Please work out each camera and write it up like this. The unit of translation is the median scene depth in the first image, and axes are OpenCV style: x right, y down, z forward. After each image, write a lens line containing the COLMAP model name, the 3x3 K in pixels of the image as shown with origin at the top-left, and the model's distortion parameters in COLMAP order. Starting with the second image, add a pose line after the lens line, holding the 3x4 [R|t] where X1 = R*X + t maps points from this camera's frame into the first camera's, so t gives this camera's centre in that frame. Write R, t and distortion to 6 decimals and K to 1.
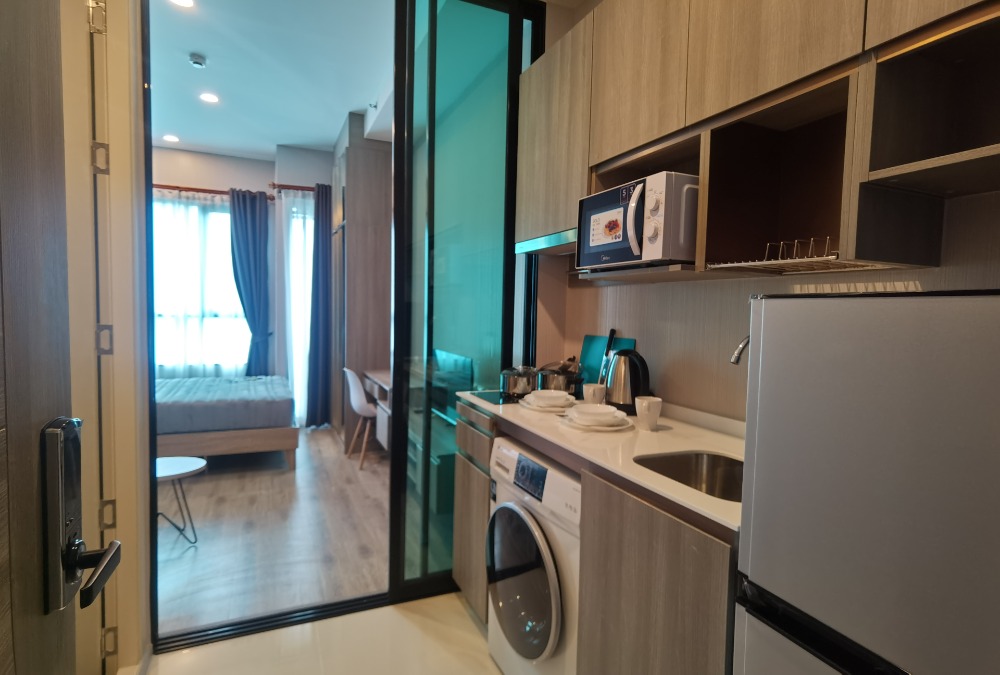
lens RADIAL K [[506.9, 0, 491.3], [0, 506.9, 338.3], [0, 0, 1]] dist [-0.002580, 0.001172]
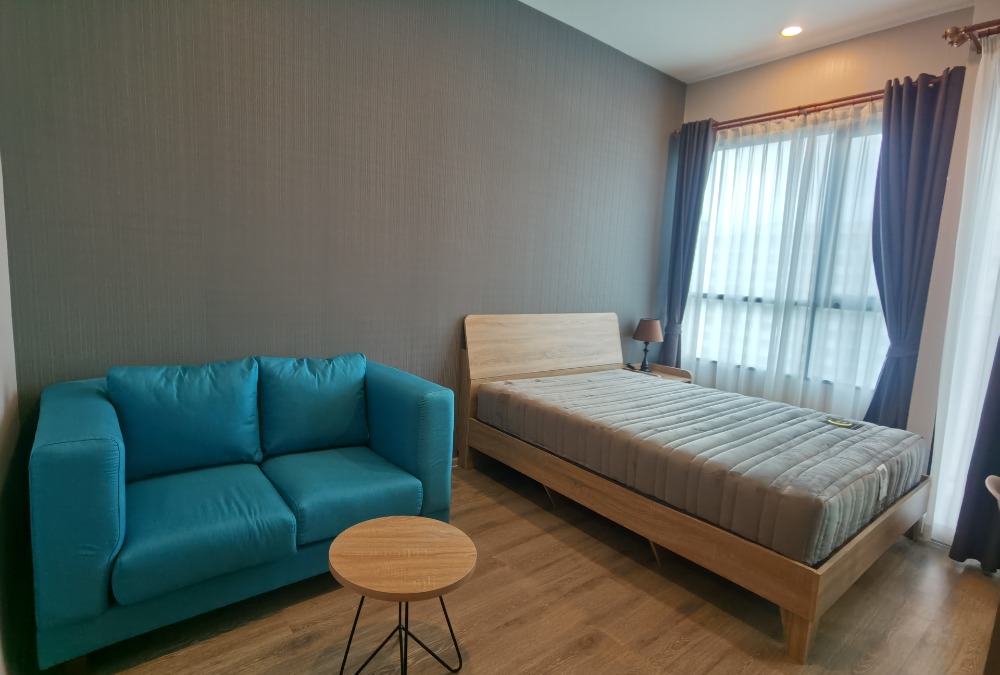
lens RADIAL K [[506.9, 0, 491.3], [0, 506.9, 338.3], [0, 0, 1]] dist [-0.002580, 0.001172]
pose [[0.264552, 0.117089, -0.957237, -0.056200], [-0.101442, 0.990474, 0.093120, -0.020836], [0.959021, 0.072469, 0.273910, 0.447099]]
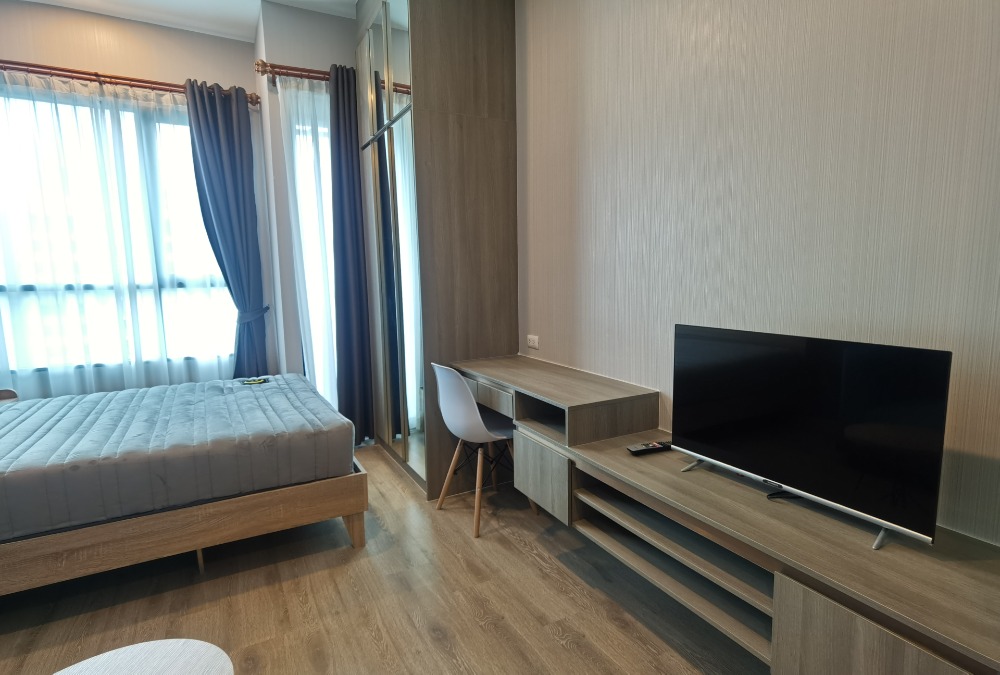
lens RADIAL K [[512.9, 0, 500.0], [0, 512.9, 337.5], [0, 0, 1]] dist [-0.002900, 0.014118]
pose [[0.995863, -0.049525, 0.076183, -0.195630], [0.044142, 0.996514, 0.070787, -0.006068], [-0.079424, -0.067131, 0.994578, 0.316952]]
